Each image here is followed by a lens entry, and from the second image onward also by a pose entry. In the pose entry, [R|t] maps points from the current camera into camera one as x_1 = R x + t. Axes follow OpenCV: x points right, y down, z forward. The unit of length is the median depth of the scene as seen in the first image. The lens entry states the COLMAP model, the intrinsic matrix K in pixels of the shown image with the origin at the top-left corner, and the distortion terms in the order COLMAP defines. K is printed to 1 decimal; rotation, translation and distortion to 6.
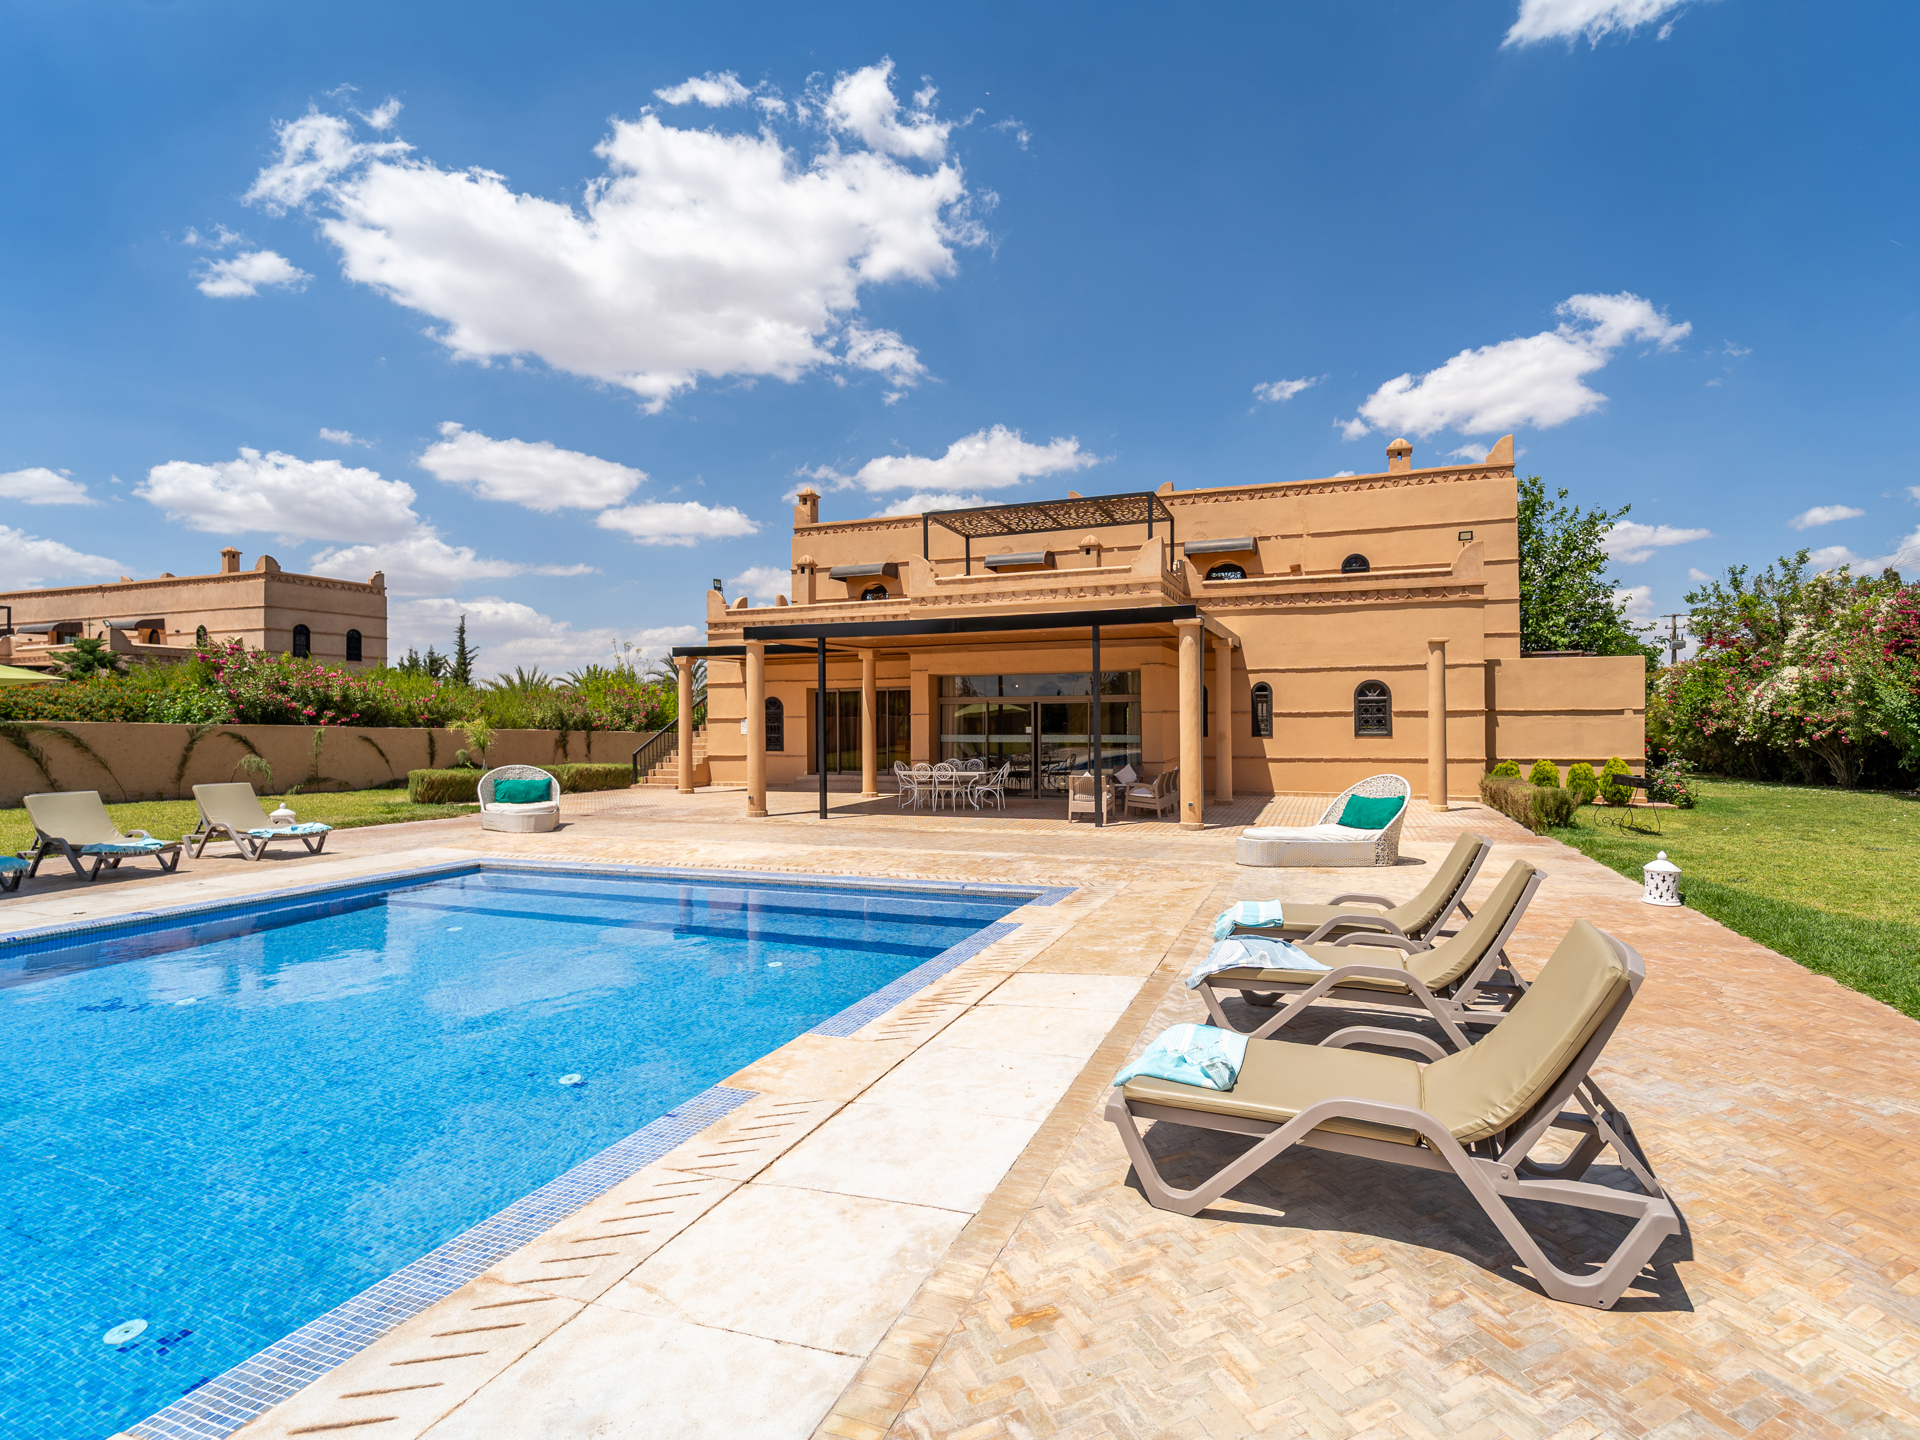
lens RADIAL K [[908.9, 0, 1020.2], [0, 908.9, 714.9], [0, 0, 1]] dist [0.001342, 0.000187]
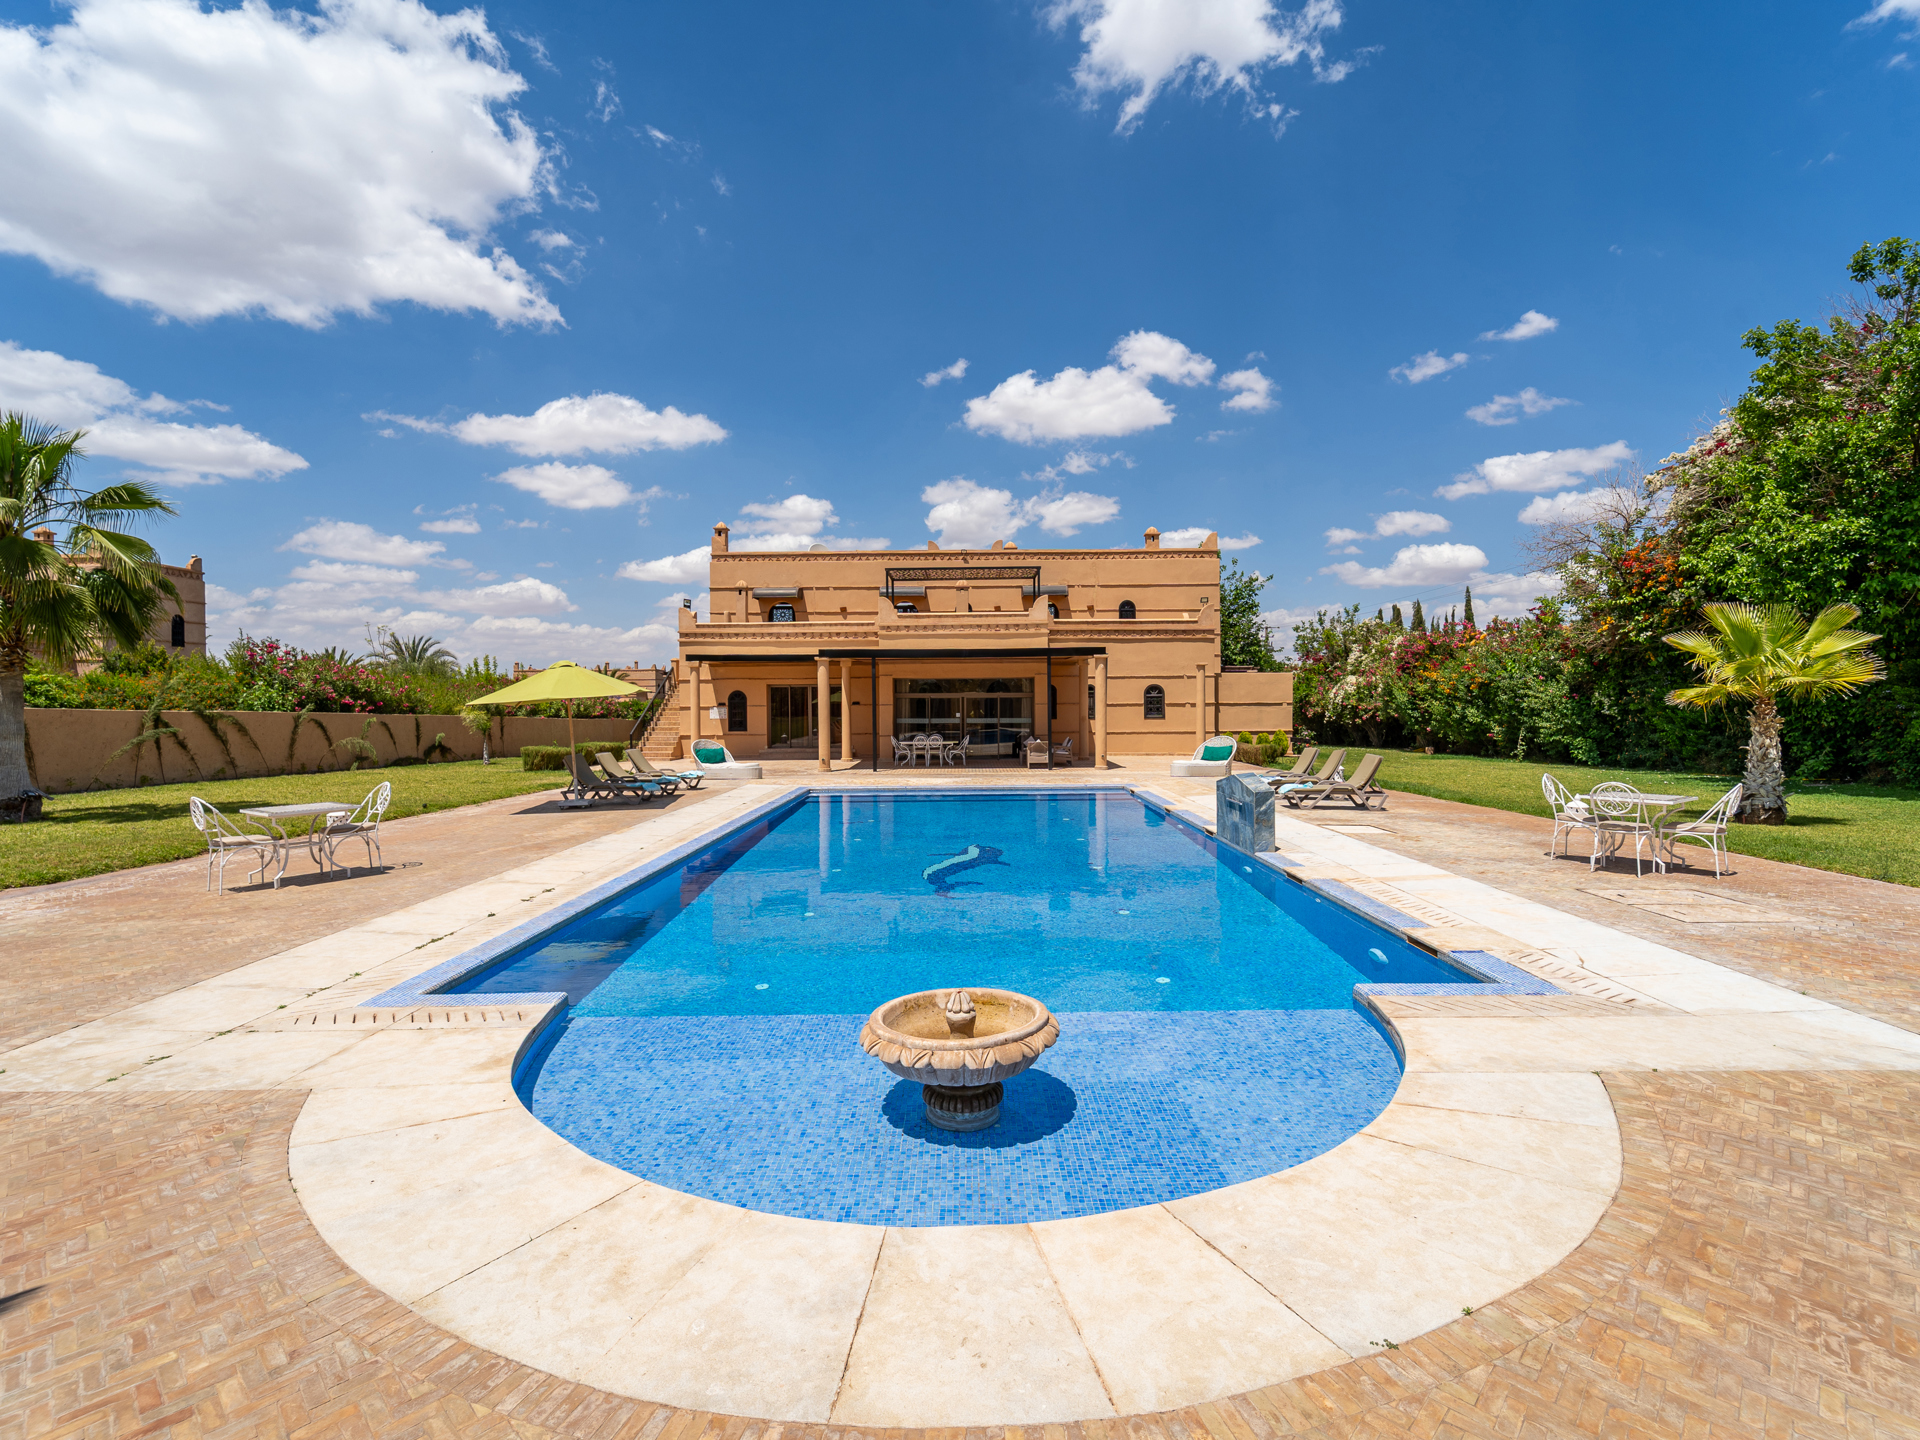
lens RADIAL K [[940.7, 0, 960.0], [0, 940.7, 720.0], [0, 0, 1]] dist [-0.002038, 0.000106]
pose [[0.943416, -0.004456, 0.331581, -0.429432], [-0.003515, 0.999719, 0.023435, -0.010369], [-0.331593, -0.023275, 0.943136, -0.417519]]
